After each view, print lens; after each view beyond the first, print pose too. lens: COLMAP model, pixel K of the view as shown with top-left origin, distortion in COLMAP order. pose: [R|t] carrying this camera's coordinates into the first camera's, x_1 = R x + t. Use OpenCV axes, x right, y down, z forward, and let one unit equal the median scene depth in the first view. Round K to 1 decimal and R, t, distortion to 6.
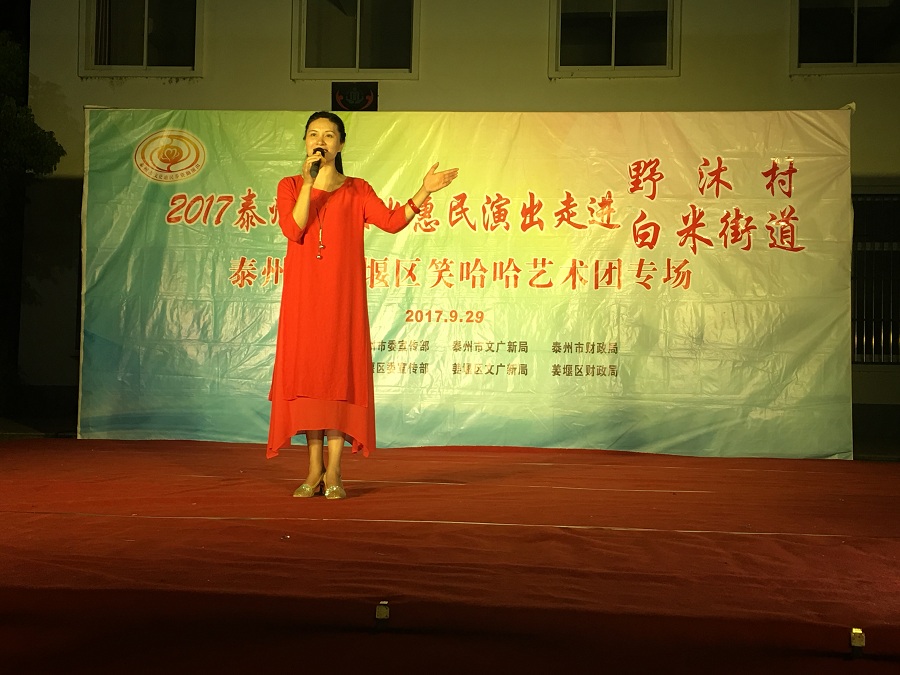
lens RADIAL K [[1170.0, 0, 448.2], [0, 1170.0, 333.9], [0, 0, 1]] dist [0.052567, 0.023318]
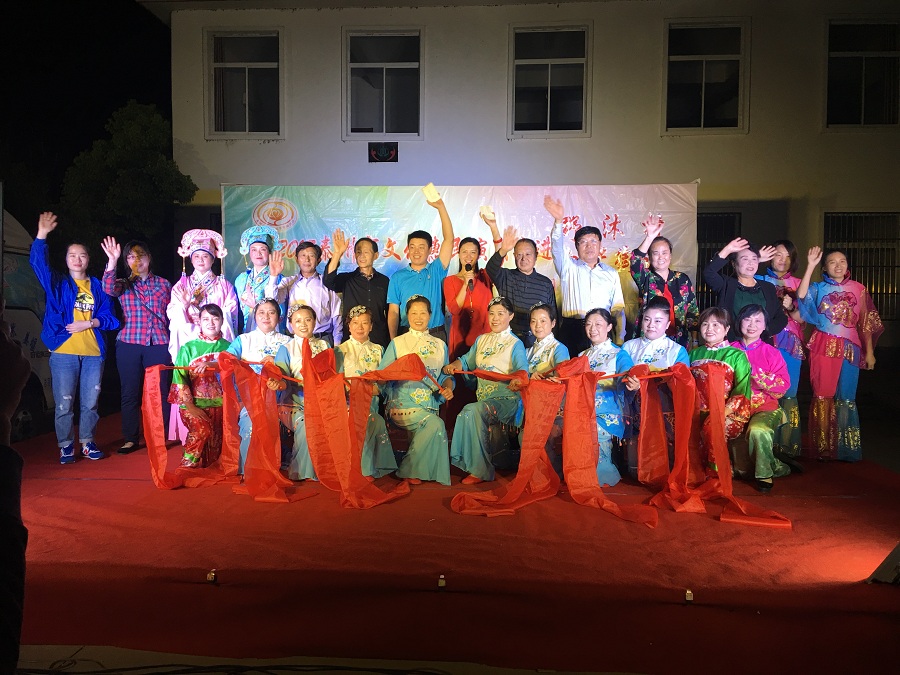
lens RADIAL K [[756.8, 0, 450.0], [0, 756.8, 337.5], [0, 0, 1]] dist [0.124149, -0.187367]
pose [[0.999787, -0.013270, 0.015830, -0.017079], [0.011740, 0.995585, 0.093129, -0.080964], [-0.016995, -0.092924, 0.995528, -0.059396]]
